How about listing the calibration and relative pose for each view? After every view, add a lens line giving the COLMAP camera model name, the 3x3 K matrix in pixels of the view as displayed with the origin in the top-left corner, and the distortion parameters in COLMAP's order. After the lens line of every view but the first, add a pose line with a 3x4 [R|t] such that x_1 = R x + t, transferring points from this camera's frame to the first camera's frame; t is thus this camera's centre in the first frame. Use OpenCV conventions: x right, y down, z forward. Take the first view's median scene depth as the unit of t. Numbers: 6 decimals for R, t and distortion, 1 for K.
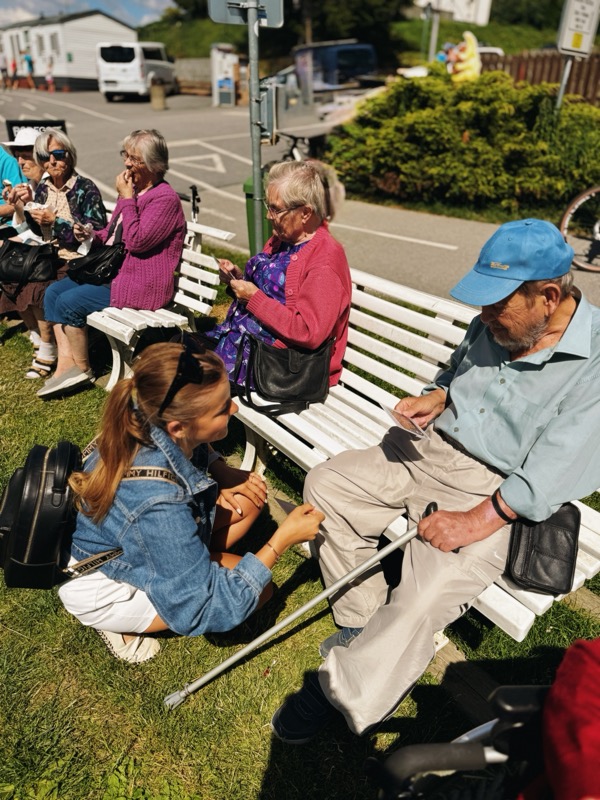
lens RADIAL K [[545.4, 0, 300.0], [0, 545.4, 400.0], [0, 0, 1]] dist [0.045497, -0.019125]
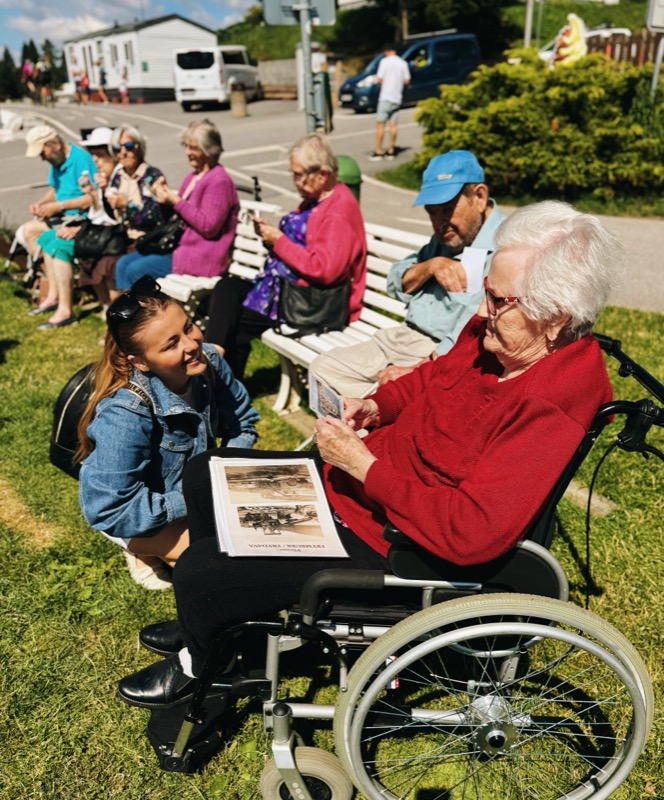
lens RADIAL K [[707.8, 0, 378.7], [0, 707.8, 447.3], [0, 0, 1]] dist [0.047002, -0.009135]
pose [[0.996851, -0.013421, -0.078157, 0.064774], [0.009290, 0.998553, -0.052974, 0.091503], [0.078755, 0.052081, 0.995533, -0.140415]]
